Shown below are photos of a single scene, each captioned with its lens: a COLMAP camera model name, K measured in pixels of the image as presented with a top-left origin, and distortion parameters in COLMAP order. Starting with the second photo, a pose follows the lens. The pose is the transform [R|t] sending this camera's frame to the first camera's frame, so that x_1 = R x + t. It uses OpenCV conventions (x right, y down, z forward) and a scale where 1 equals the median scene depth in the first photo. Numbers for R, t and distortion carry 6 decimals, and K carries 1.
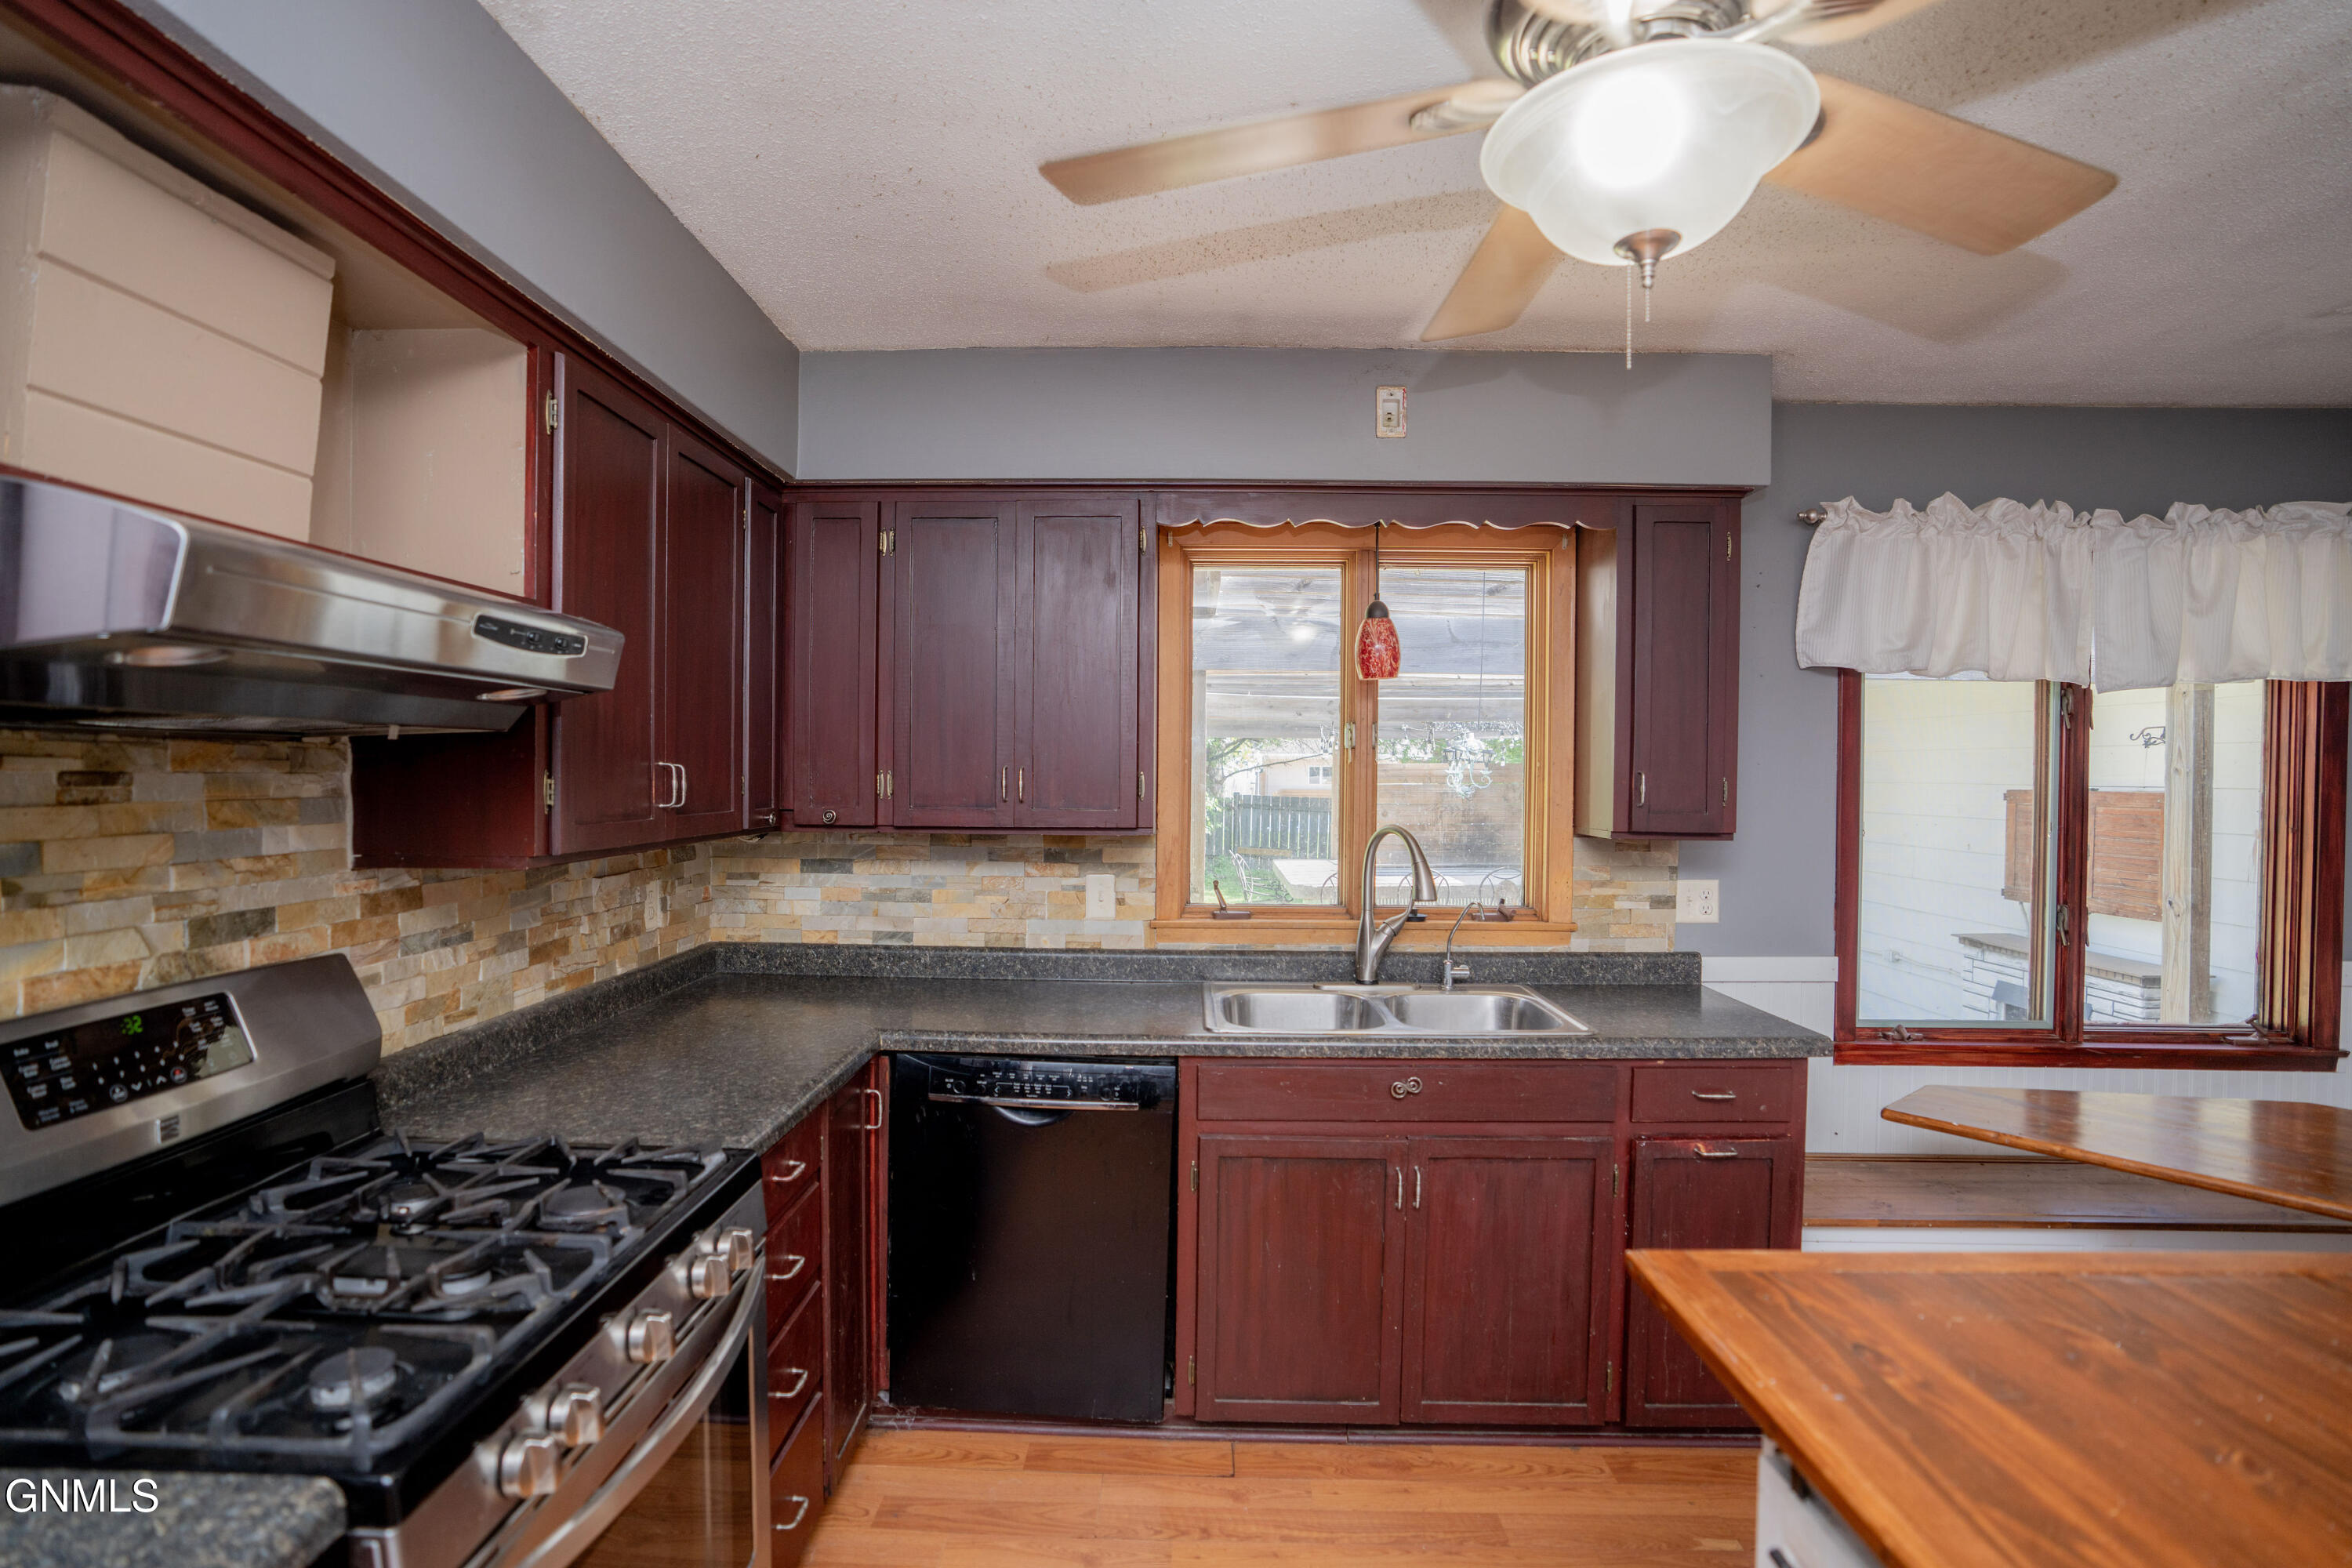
lens RADIAL K [[1102.7, 0, 1176.0], [0, 1102.7, 784.0], [0, 0, 1]] dist [-0.014829, 0.000582]
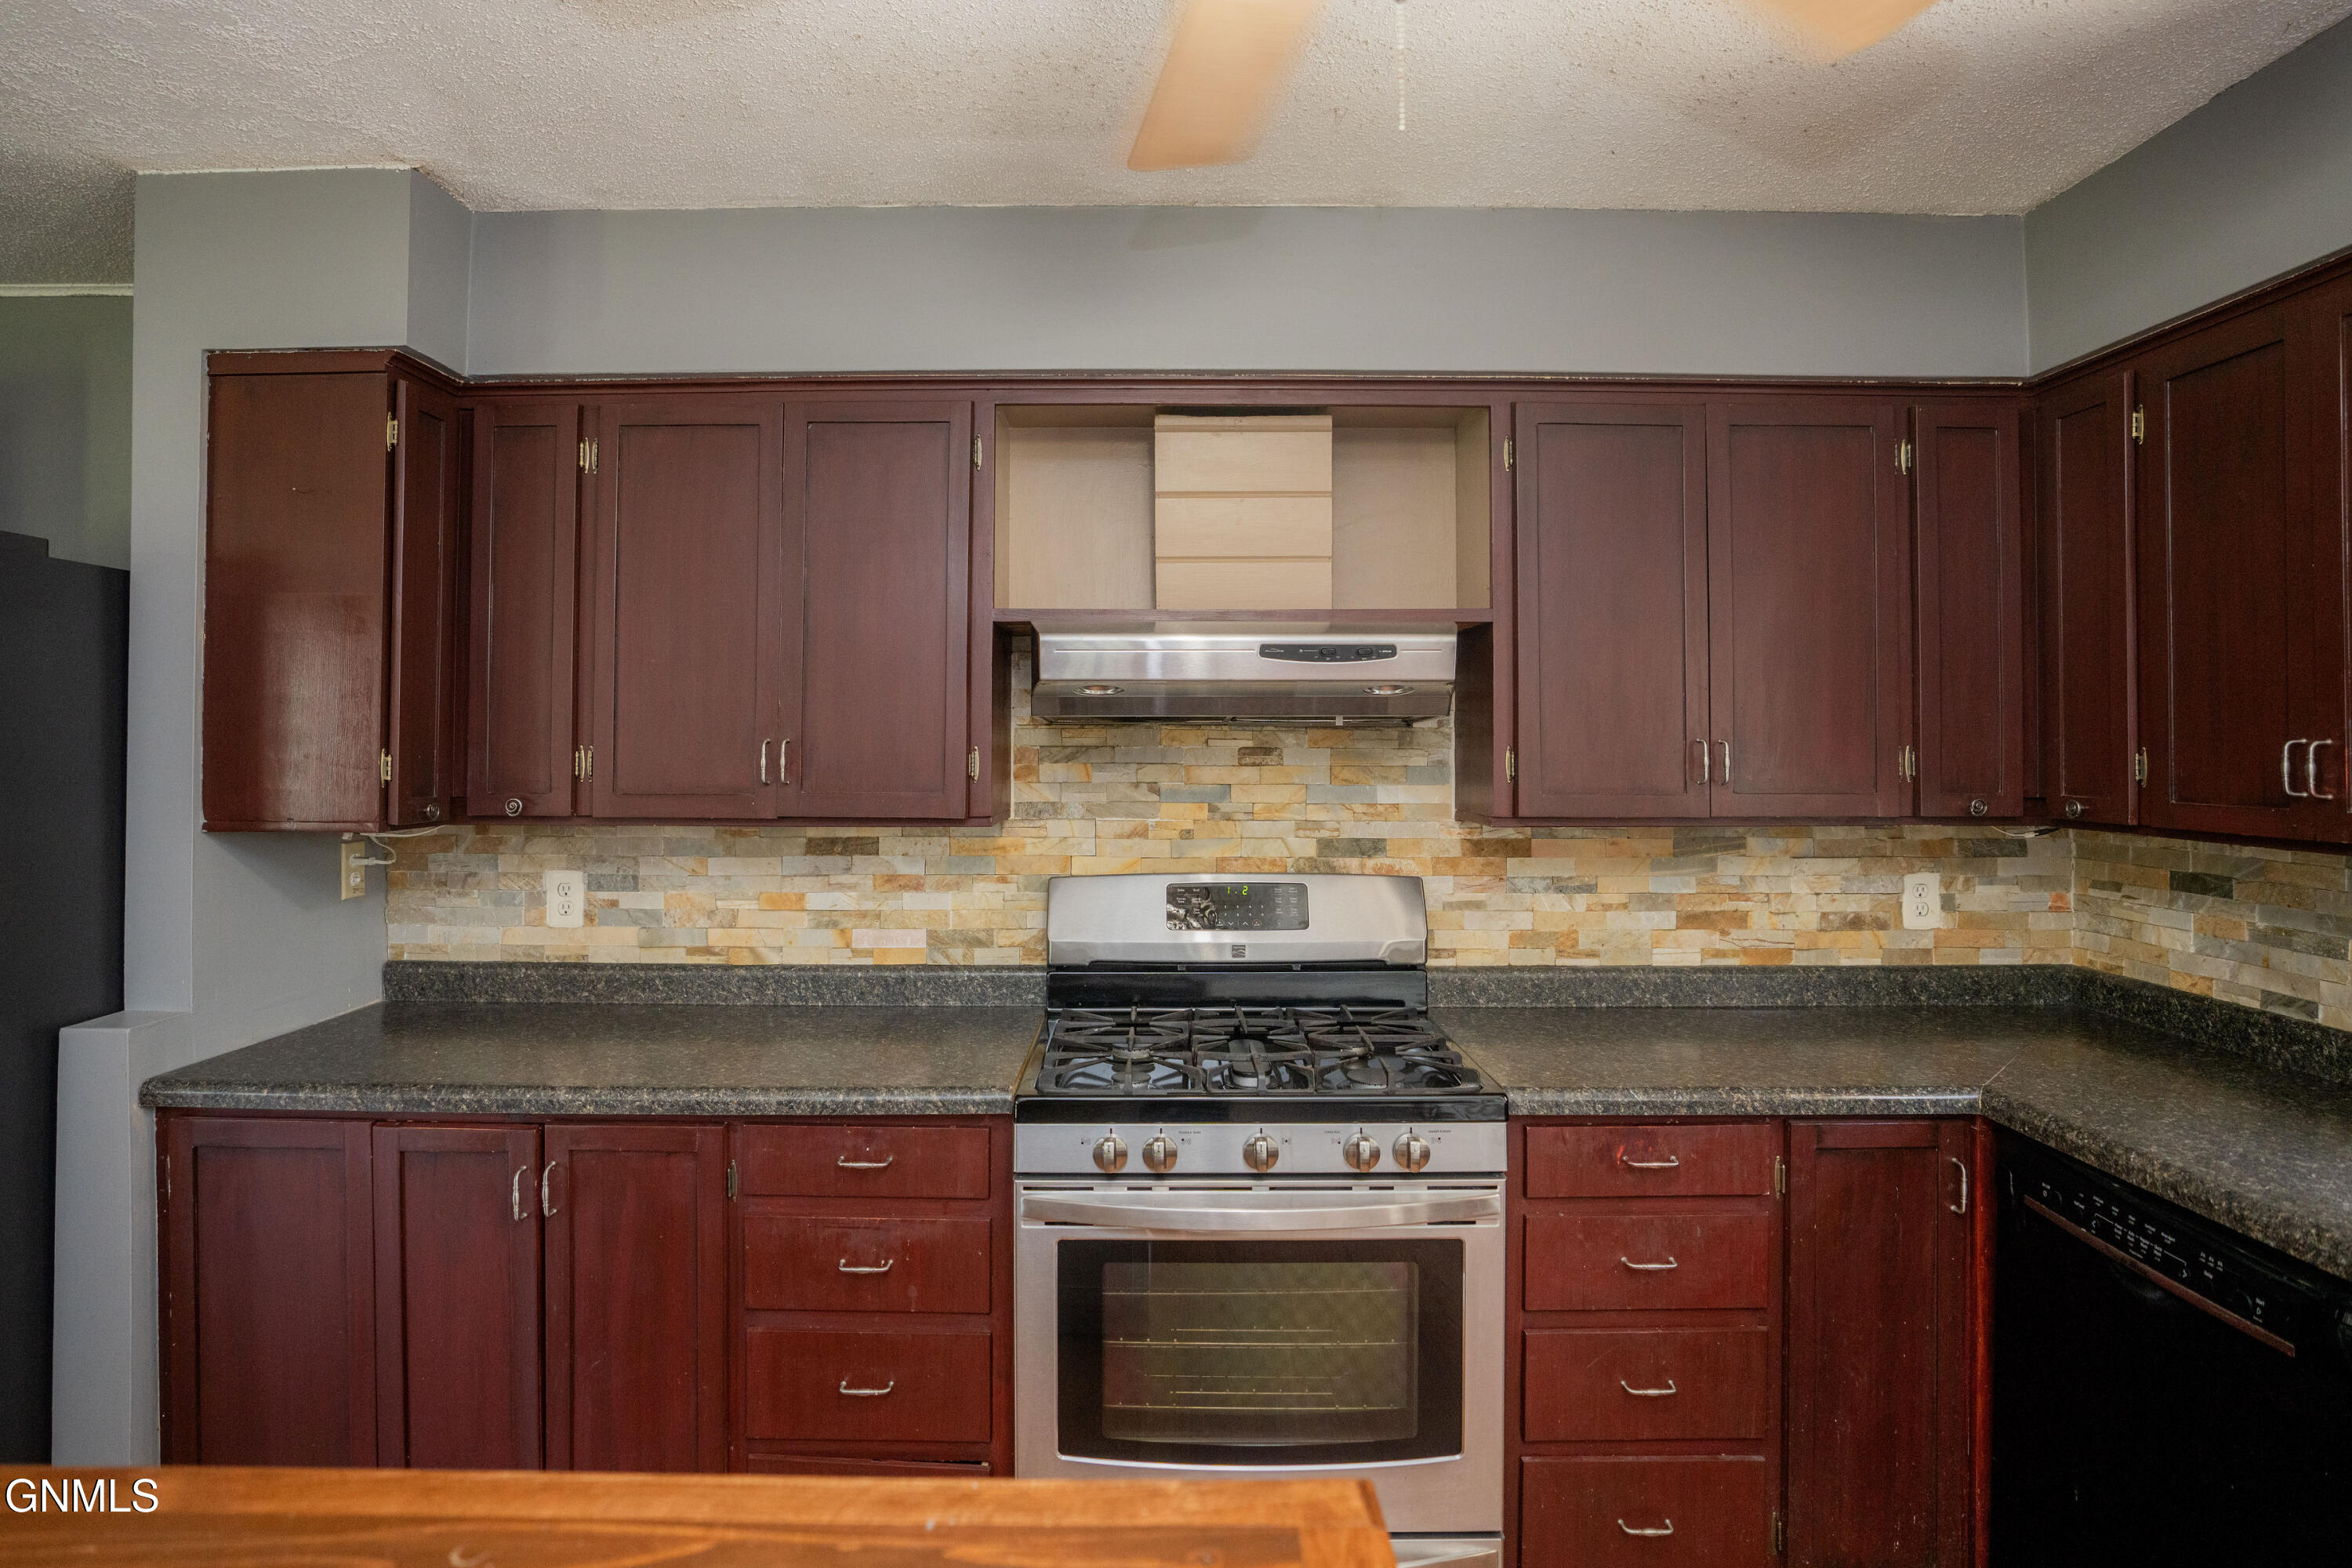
lens RADIAL K [[1214.7, 0, 1172.4], [0, 1214.7, 732.3], [0, 0, 1]] dist [-0.001618, -0.000048]
pose [[0.075161, -0.018466, -0.997000, 0.414973], [-0.012126, 0.999738, -0.019431, 0.001607], [0.997098, 0.013550, 0.074918, 0.302021]]
